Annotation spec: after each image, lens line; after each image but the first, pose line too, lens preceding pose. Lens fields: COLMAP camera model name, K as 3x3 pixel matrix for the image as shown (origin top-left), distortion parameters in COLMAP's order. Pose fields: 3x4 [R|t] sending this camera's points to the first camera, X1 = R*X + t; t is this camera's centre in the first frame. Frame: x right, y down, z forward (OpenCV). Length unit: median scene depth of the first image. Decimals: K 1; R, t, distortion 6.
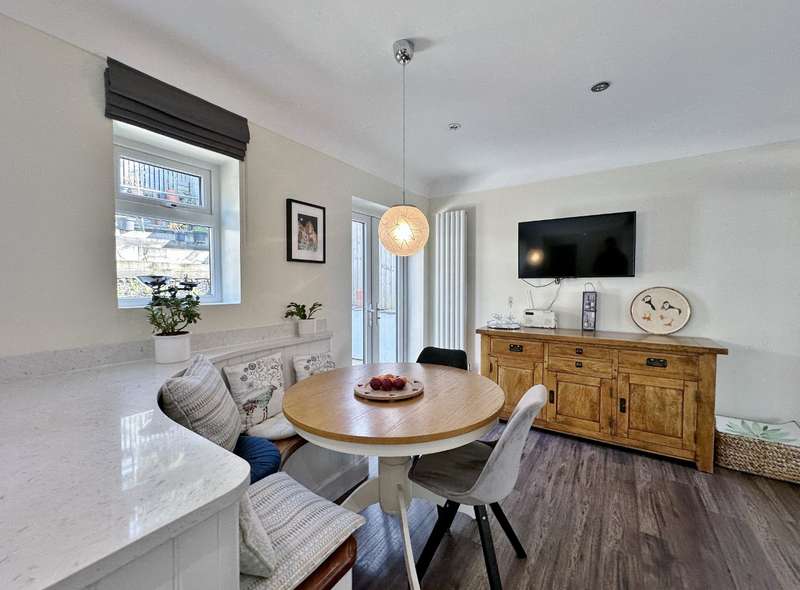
lens RADIAL K [[327.4, 0, 400.0], [0, 327.4, 295.0], [0, 0, 1]] dist [-0.001521, -0.000125]
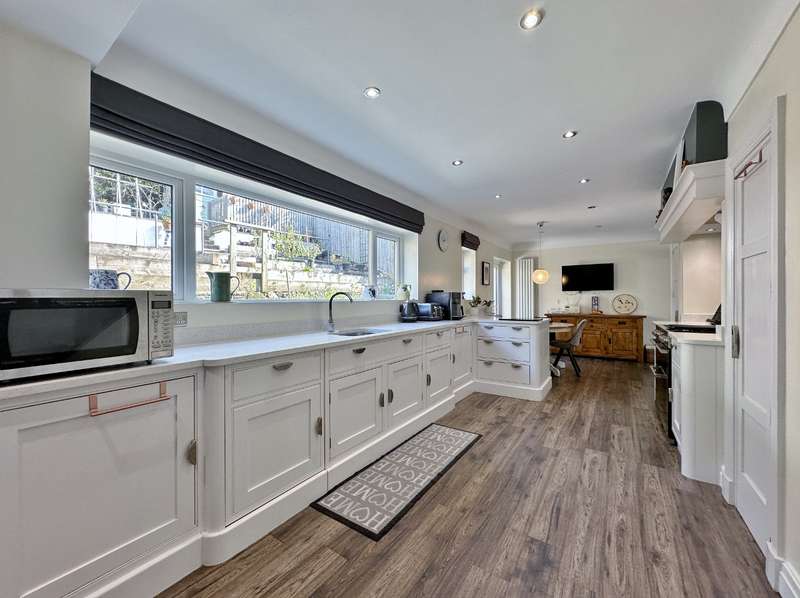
lens RADIAL K [[319.5, 0, 399.1], [0, 319.5, 299.0], [0, 0, 1]] dist [-0.001407, 0.000086]
pose [[0.999978, -0.003332, -0.005691, -0.912097], [0.003135, 0.999407, -0.034293, 0.091347], [0.005802, 0.034274, 0.999396, -1.455137]]
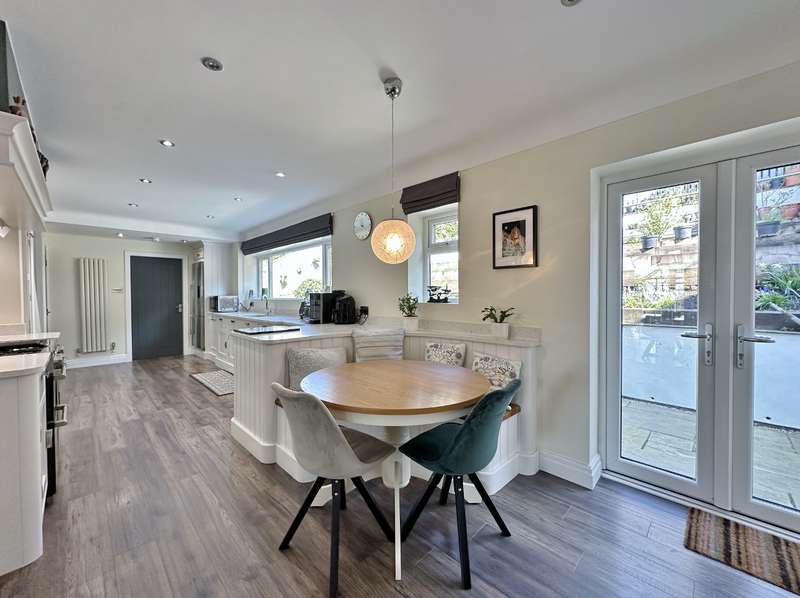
lens RADIAL K [[319.5, 0, 399.1], [0, 319.5, 299.0], [0, 0, 1]] dist [-0.001407, 0.000086]
pose [[-0.187731, 0.016984, -0.982074, 0.717451], [-0.033004, 0.999177, 0.023589, -0.014933], [0.981666, 0.036840, -0.187016, 0.802020]]
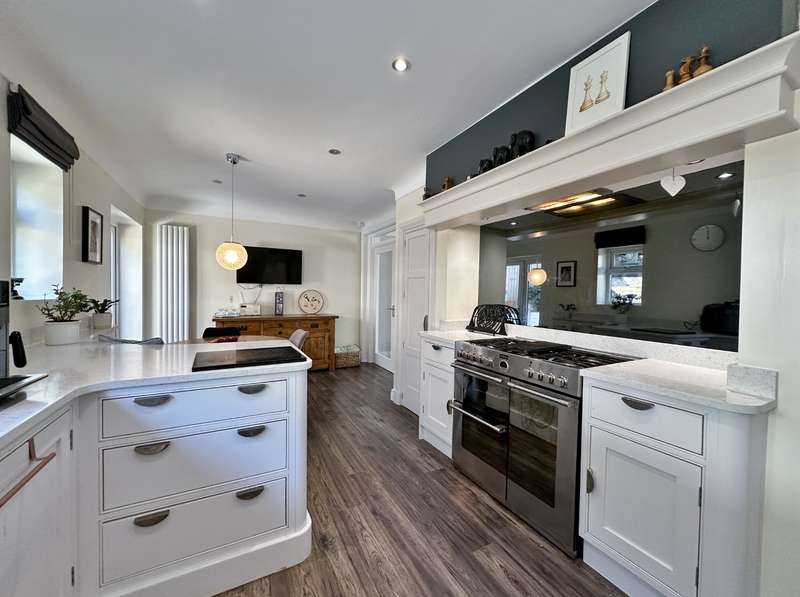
lens RADIAL K [[319.5, 0, 399.1], [0, 319.5, 298.5], [0, 0, 1]] dist [-0.001407, 0.000086]
pose [[0.465888, -0.009629, 0.884791, -0.726490], [0.012895, 0.999908, 0.004092, 0.028493], [-0.884750, 0.009503, 0.465970, -0.410516]]
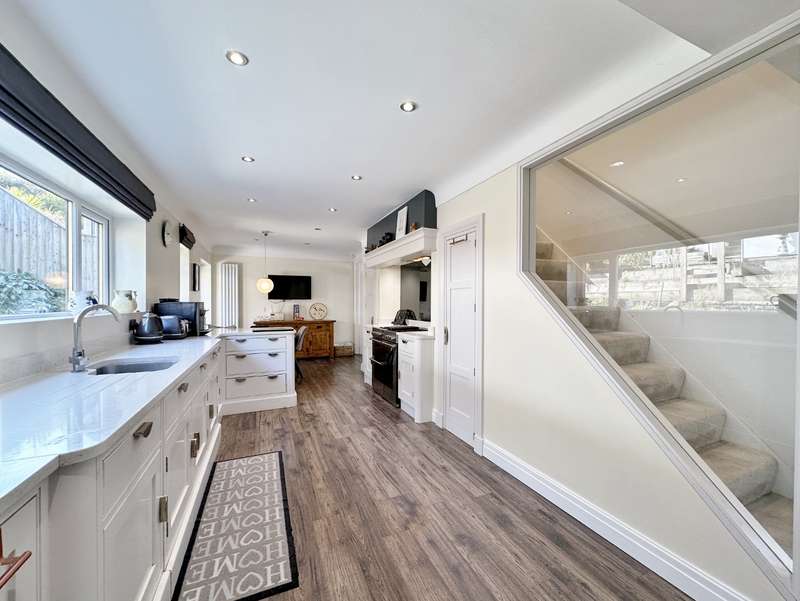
lens RADIAL K [[330.8, 0, 410.8], [0, 330.8, 306.8], [0, 0, 1]] dist [-0.000582, -0.000036]
pose [[0.523149, -0.006804, 0.852214, -1.350787], [0.027181, 0.999593, -0.008705, 0.059595], [-0.851808, 0.027718, 0.523121, -1.305233]]
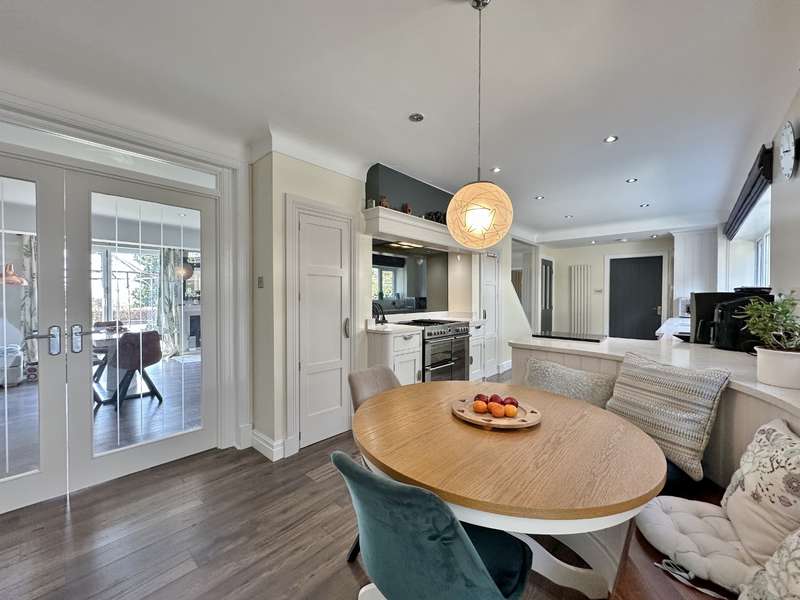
lens RADIAL K [[319.5, 0, 399.1], [0, 319.5, 300.0], [0, 0, 1]] dist [-0.001407, 0.000086]
pose [[-0.990118, -0.004535, 0.140165, 0.058368], [0.002737, 0.998662, 0.051646, -0.023922], [-0.140212, 0.051520, -0.988780, 1.167032]]
